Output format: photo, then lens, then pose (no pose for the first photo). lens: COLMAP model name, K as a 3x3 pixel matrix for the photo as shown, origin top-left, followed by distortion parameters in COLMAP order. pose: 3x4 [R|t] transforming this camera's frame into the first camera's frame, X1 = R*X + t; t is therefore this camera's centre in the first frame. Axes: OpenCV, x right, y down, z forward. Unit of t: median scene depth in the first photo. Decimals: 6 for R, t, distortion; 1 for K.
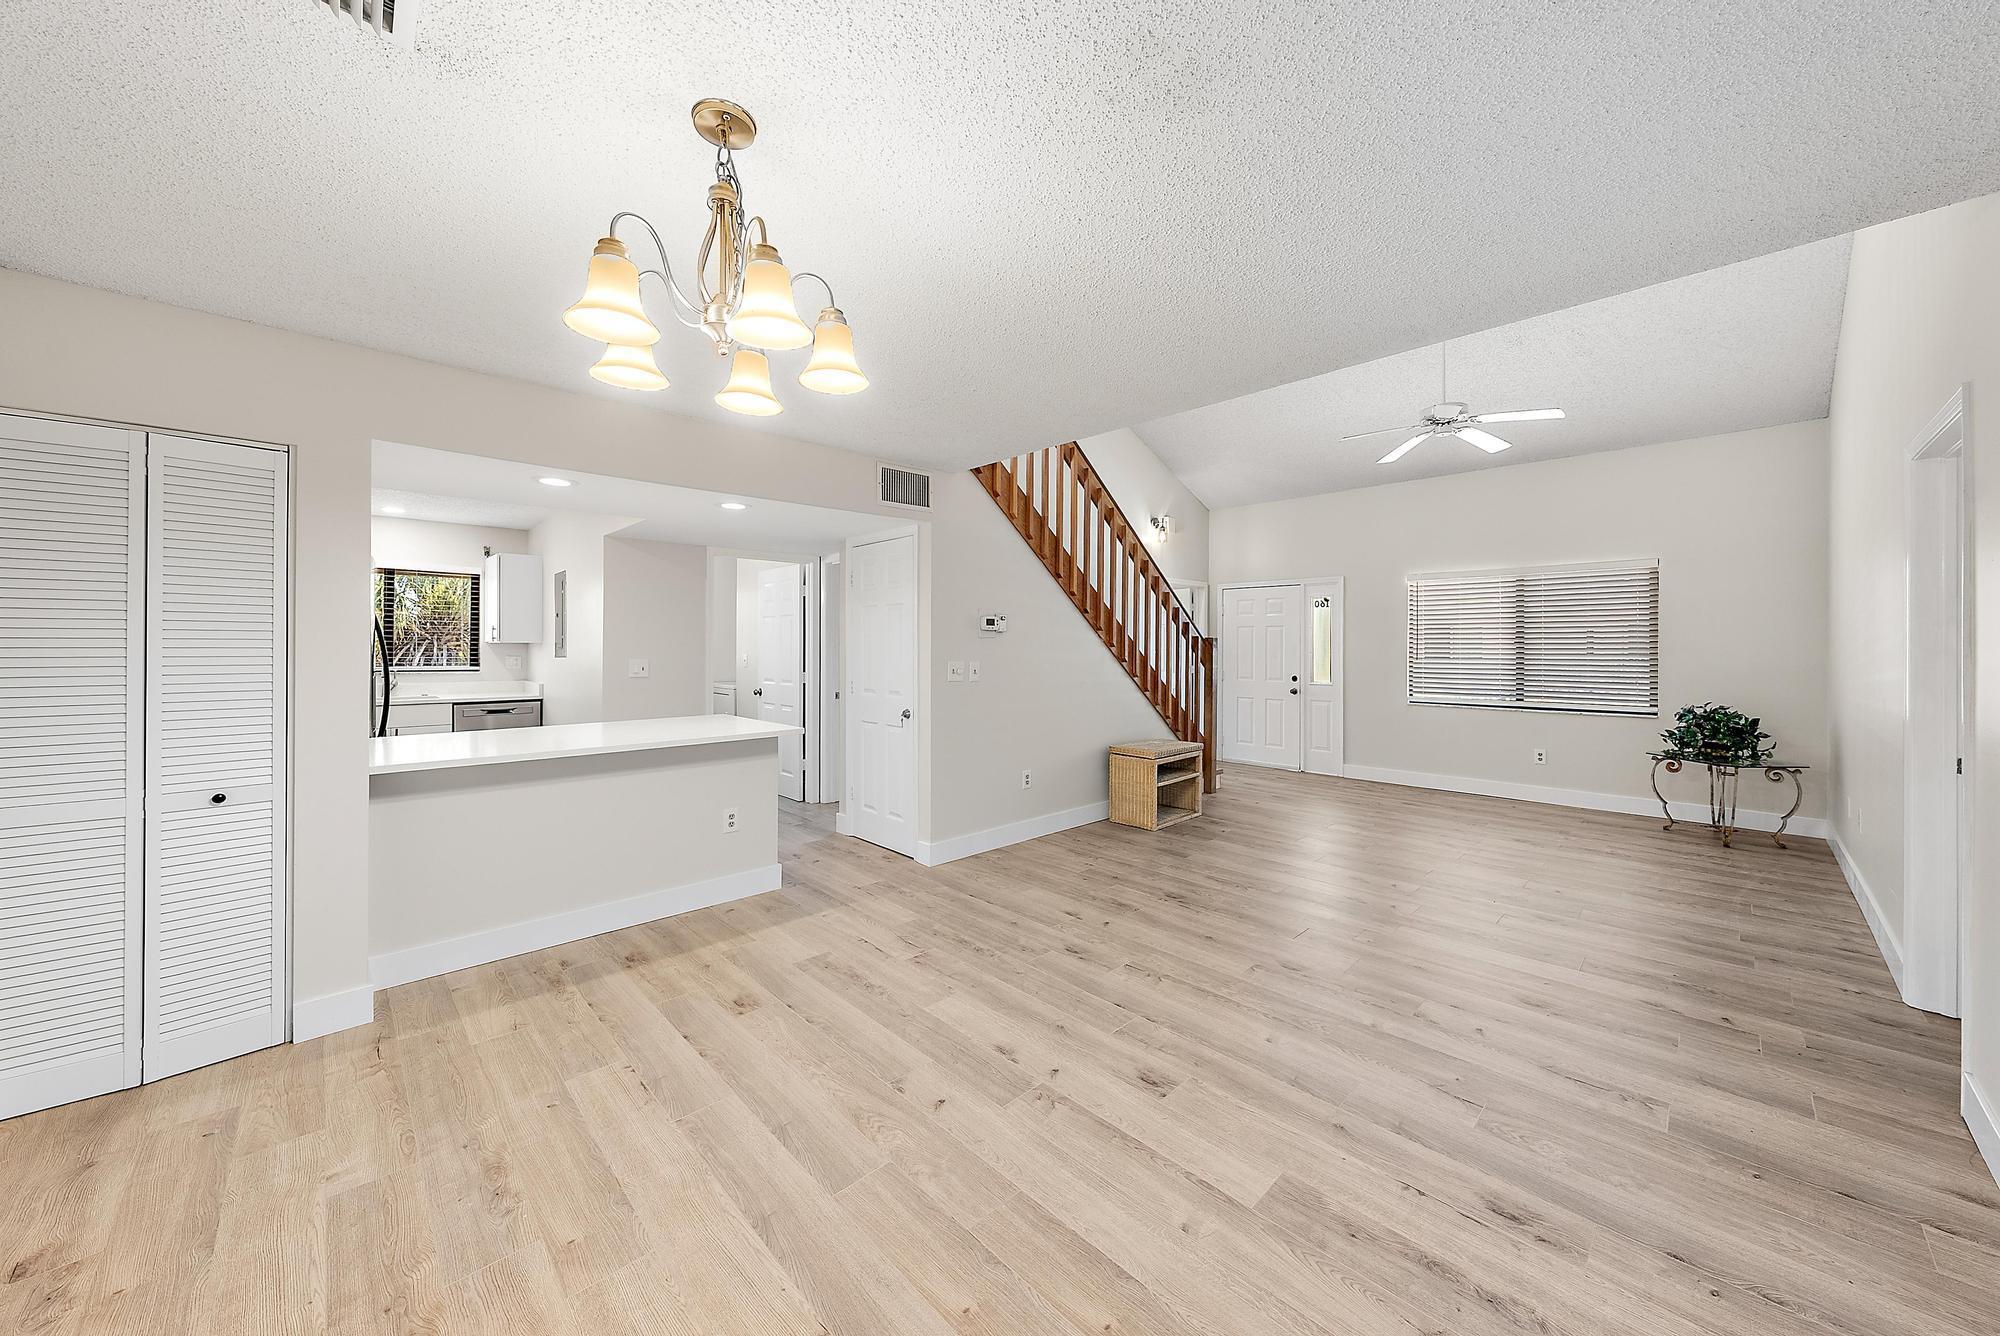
lens RADIAL K [[709.2, 0, 1004.9], [0, 709.2, 638.3], [0, 0, 1]] dist [-0.000569, -0.000051]
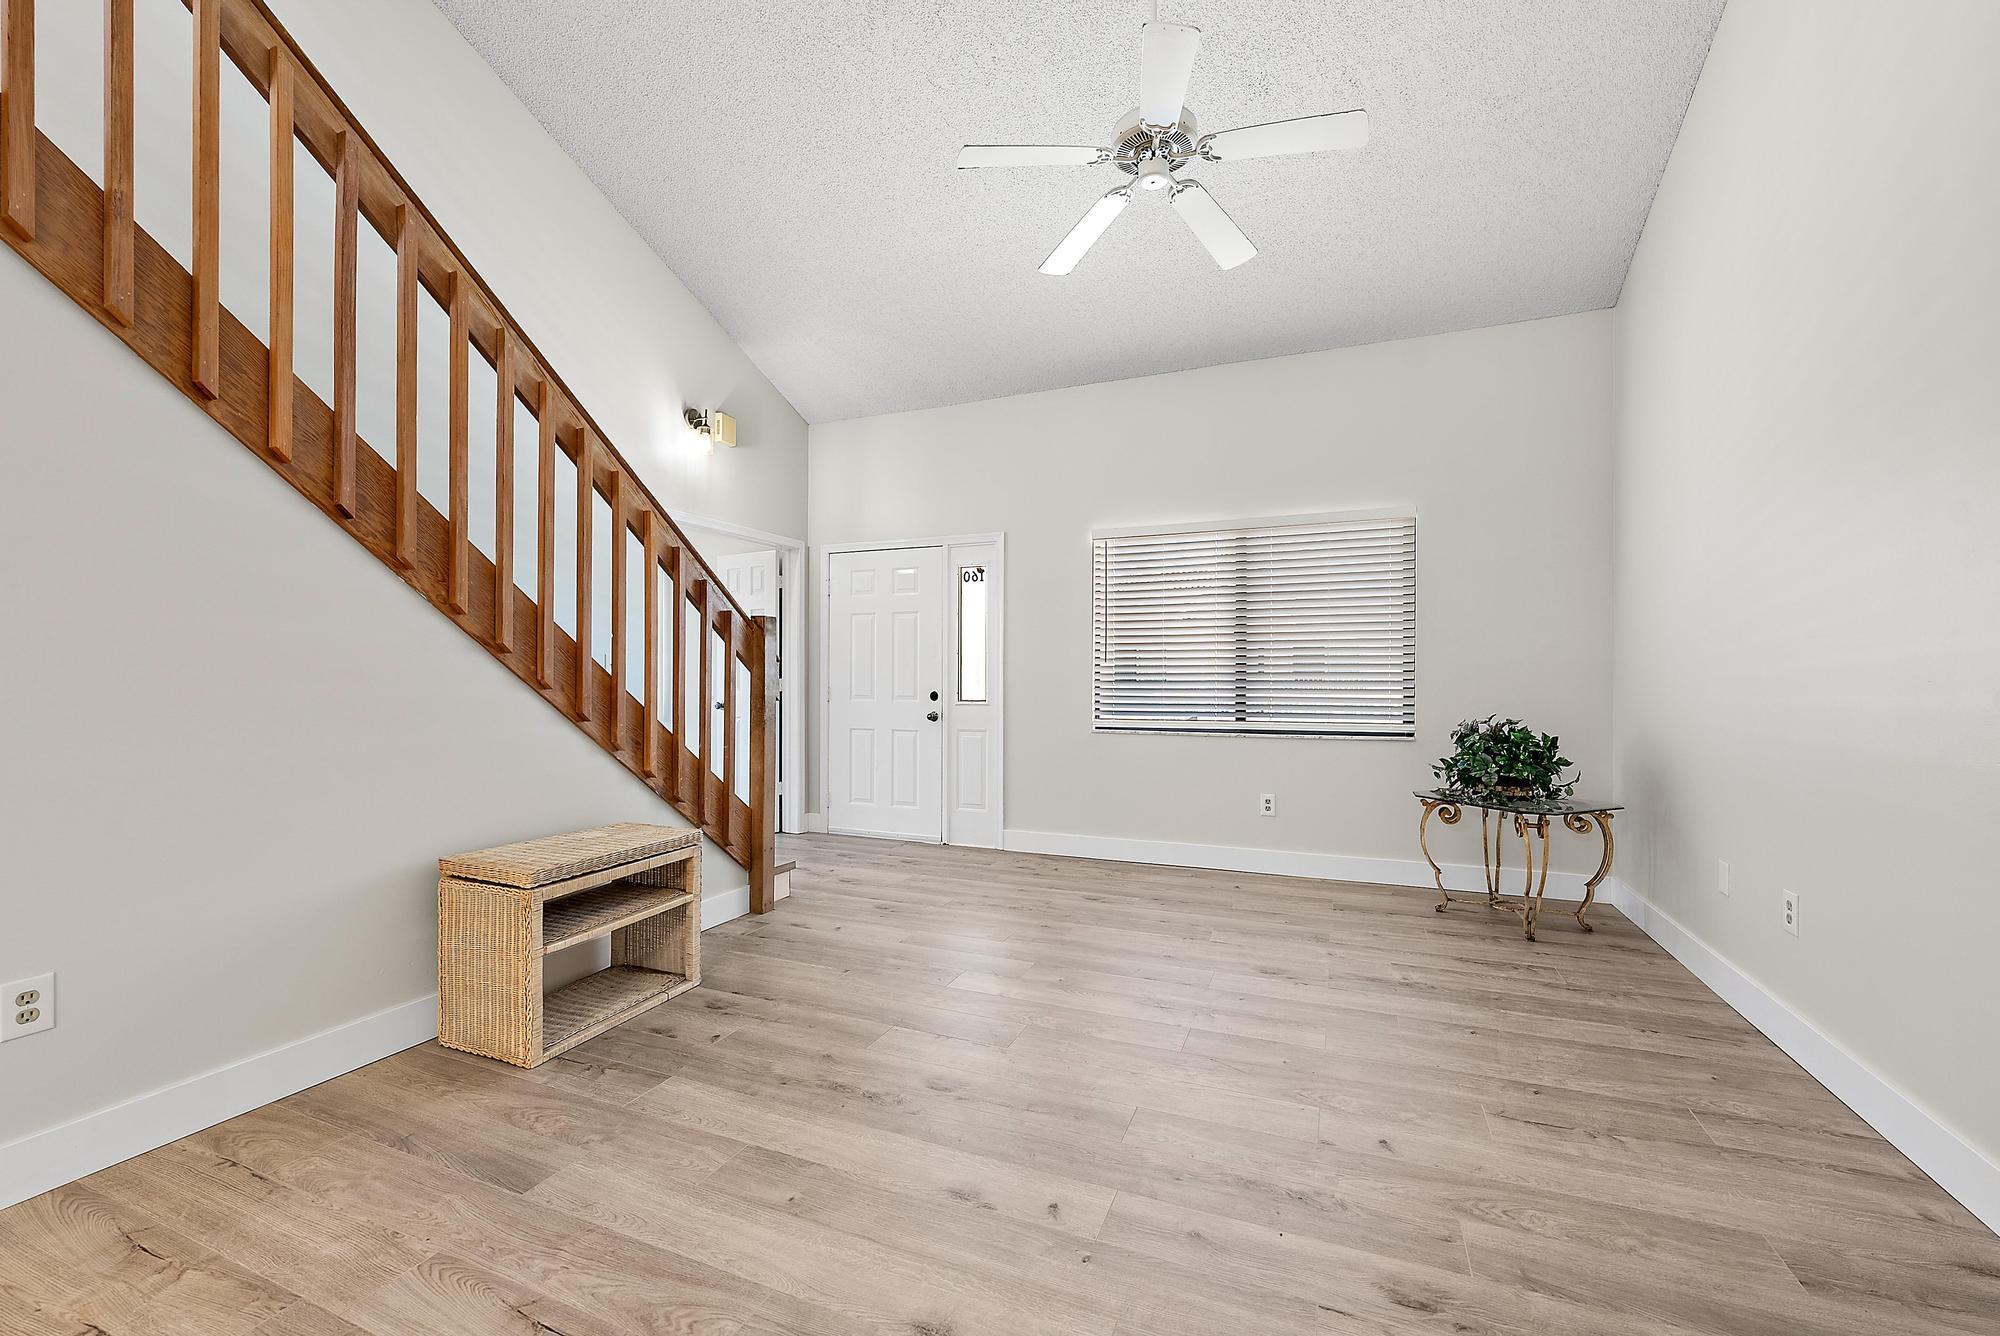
lens RADIAL K [[815.7, 0, 1000.0], [0, 815.7, 668.0], [0, 0, 1]] dist [0.000435, 0.000070]
pose [[0.920398, 0.000205, 0.390984, 0.256095], [-0.001520, 0.999994, 0.003053, 0.042095], [-0.390981, -0.003404, 0.920393, 0.447212]]
